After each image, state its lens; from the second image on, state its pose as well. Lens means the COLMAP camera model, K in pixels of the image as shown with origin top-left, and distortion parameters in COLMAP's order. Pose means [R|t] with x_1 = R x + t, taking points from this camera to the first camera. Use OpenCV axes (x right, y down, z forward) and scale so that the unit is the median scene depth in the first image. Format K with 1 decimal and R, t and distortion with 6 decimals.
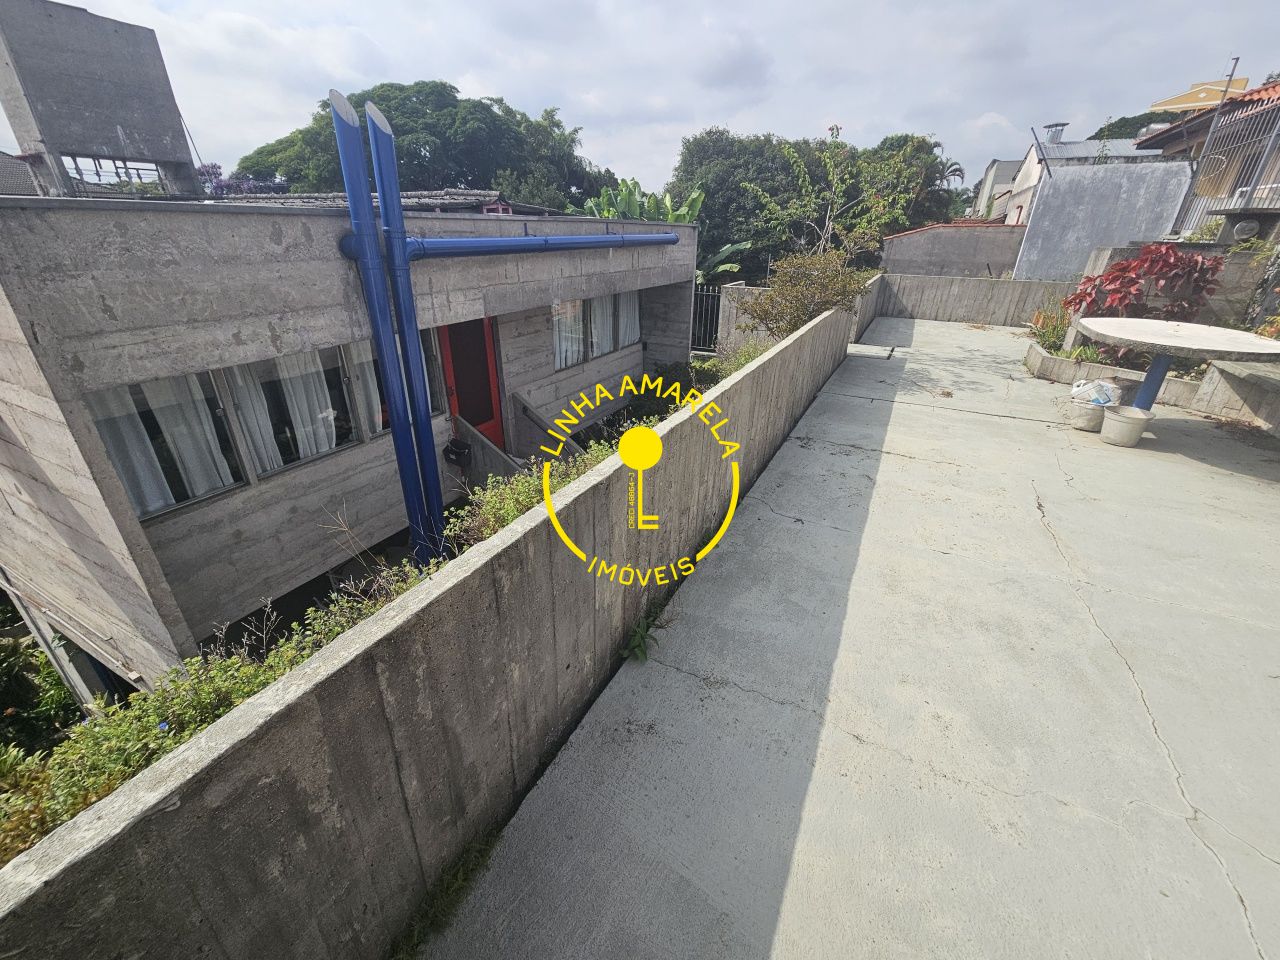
lens RADIAL K [[525.7, 0, 641.7], [0, 525.7, 478.6], [0, 0, 1]] dist [0.002020, -0.001393]
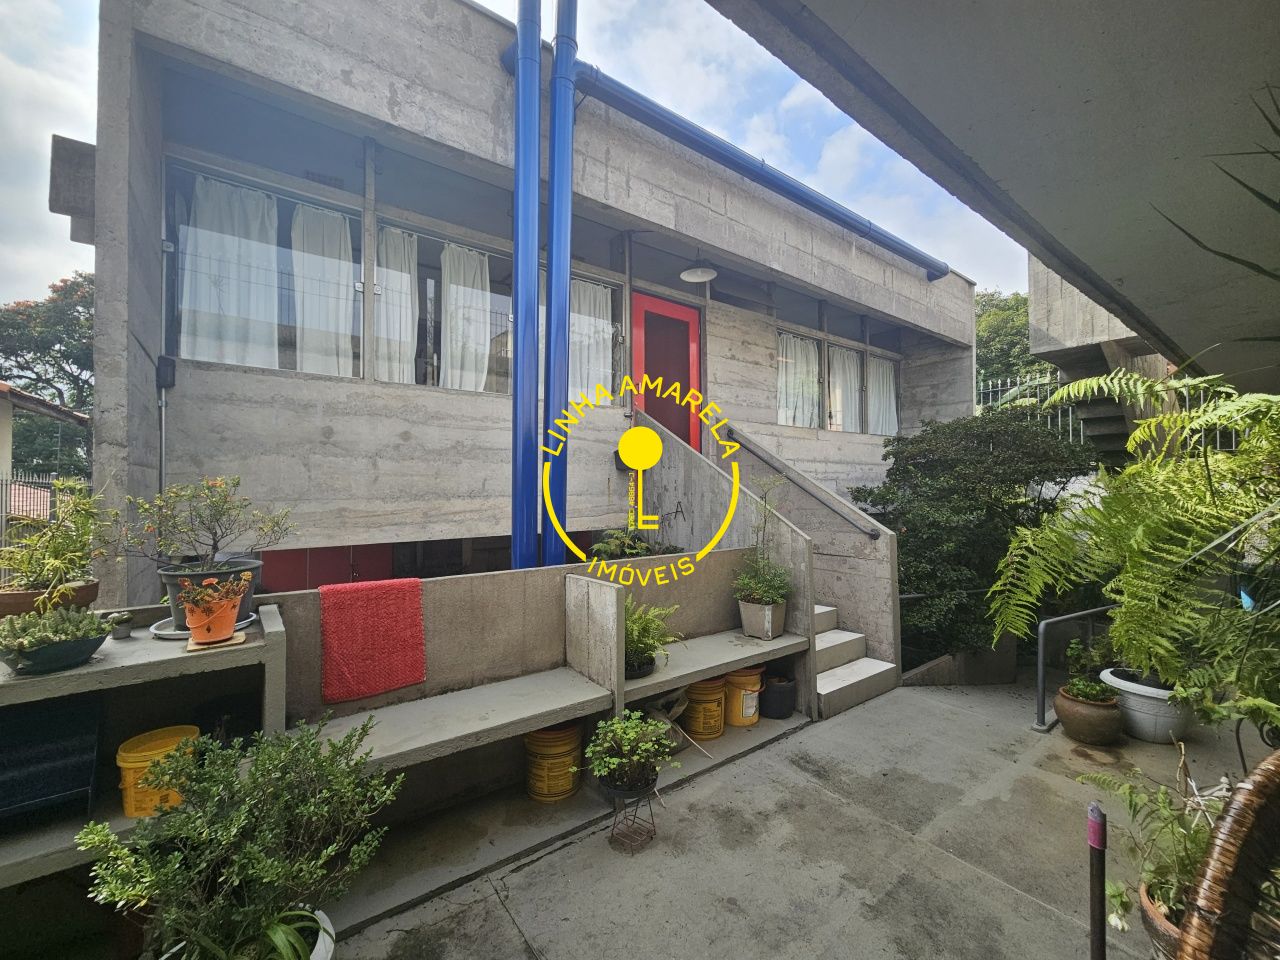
lens RADIAL K [[525.7, 0, 643.1], [0, 525.7, 481.3], [0, 0, 1]] dist [0.002020, -0.001393]
pose [[0.899197, -0.028136, -0.436638, -0.008983], [-0.168789, 0.898382, -0.405487, 0.335631], [0.403677, 0.438312, 0.803074, 0.489307]]
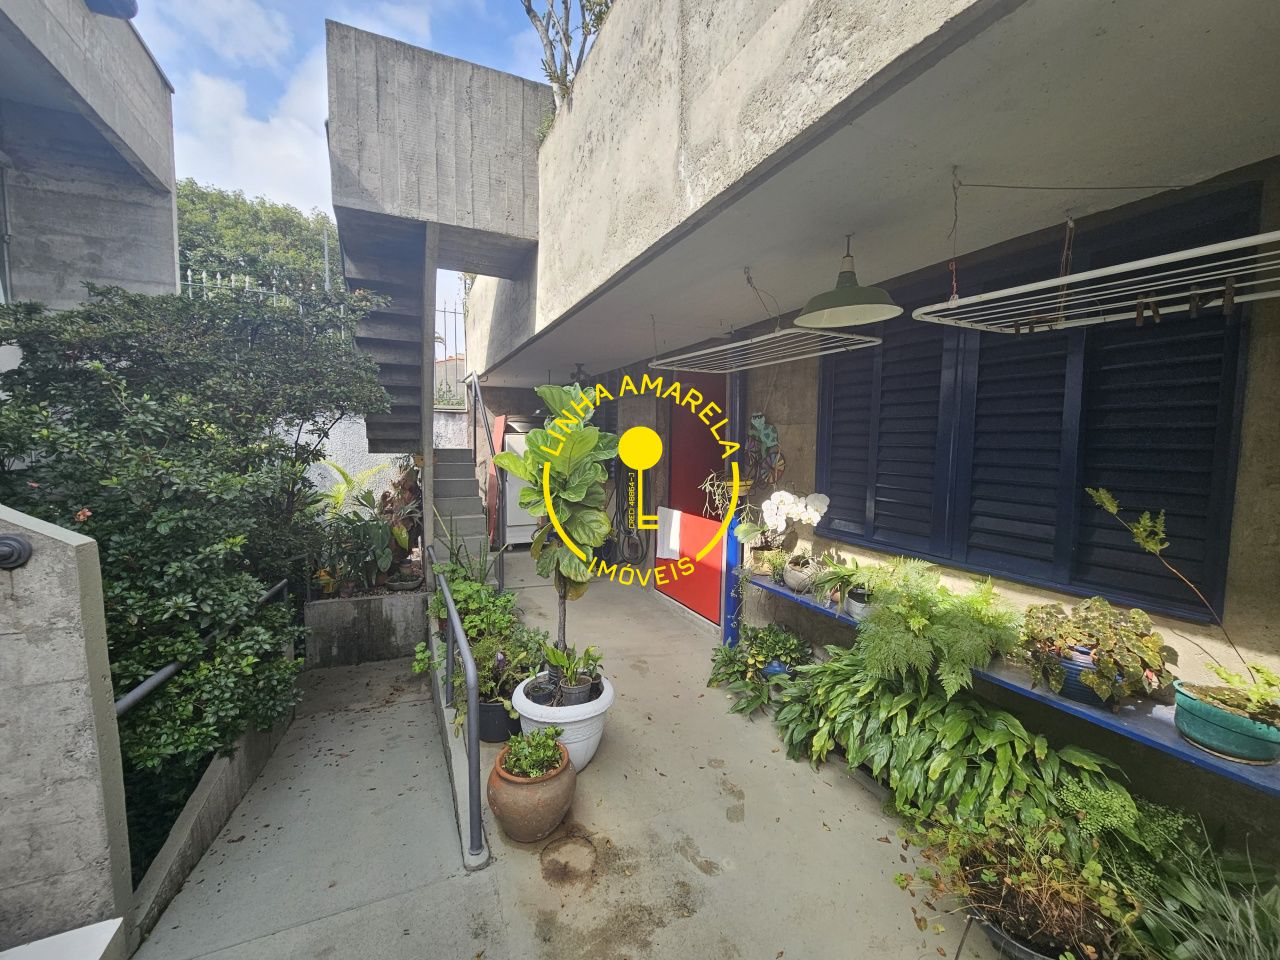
lens RADIAL K [[525.7, 0, 642.5], [0, 525.7, 480.7], [0, 0, 1]] dist [0.002020, -0.001393]
pose [[0.618602, -0.069201, 0.782651, -0.048166], [0.334460, 0.924549, -0.182607, 0.147133], [-0.710963, 0.374726, 0.595073, 0.916941]]
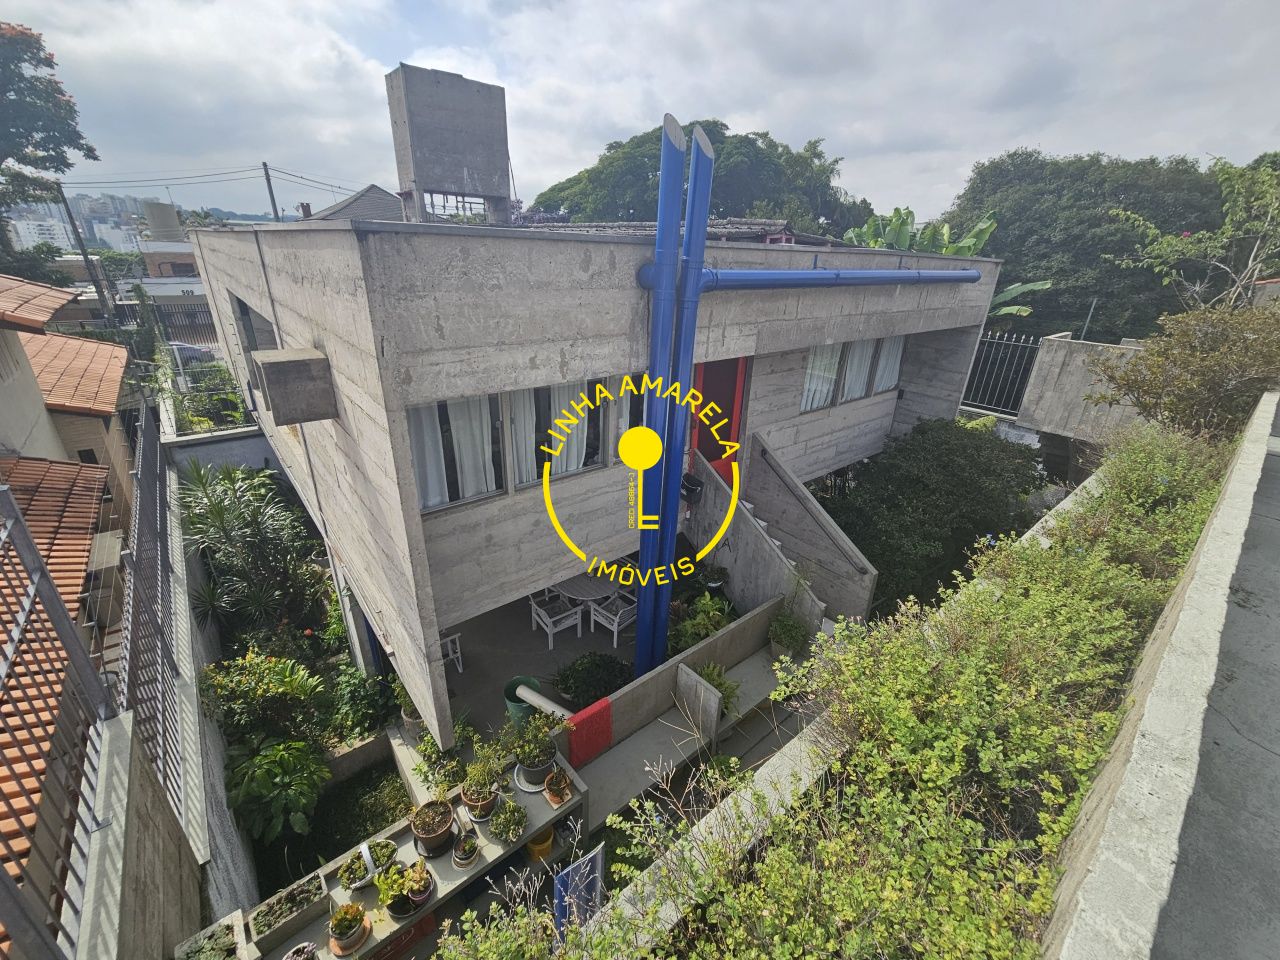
lens RADIAL K [[525.7, 0, 643.1], [0, 525.7, 479.2], [0, 0, 1]] dist [0.002020, -0.001393]
pose [[0.921350, 0.171355, -0.348930, -0.114463], [-0.186943, 0.982307, -0.011225, -0.046295], [0.340832, 0.075573, 0.937082, 0.091719]]
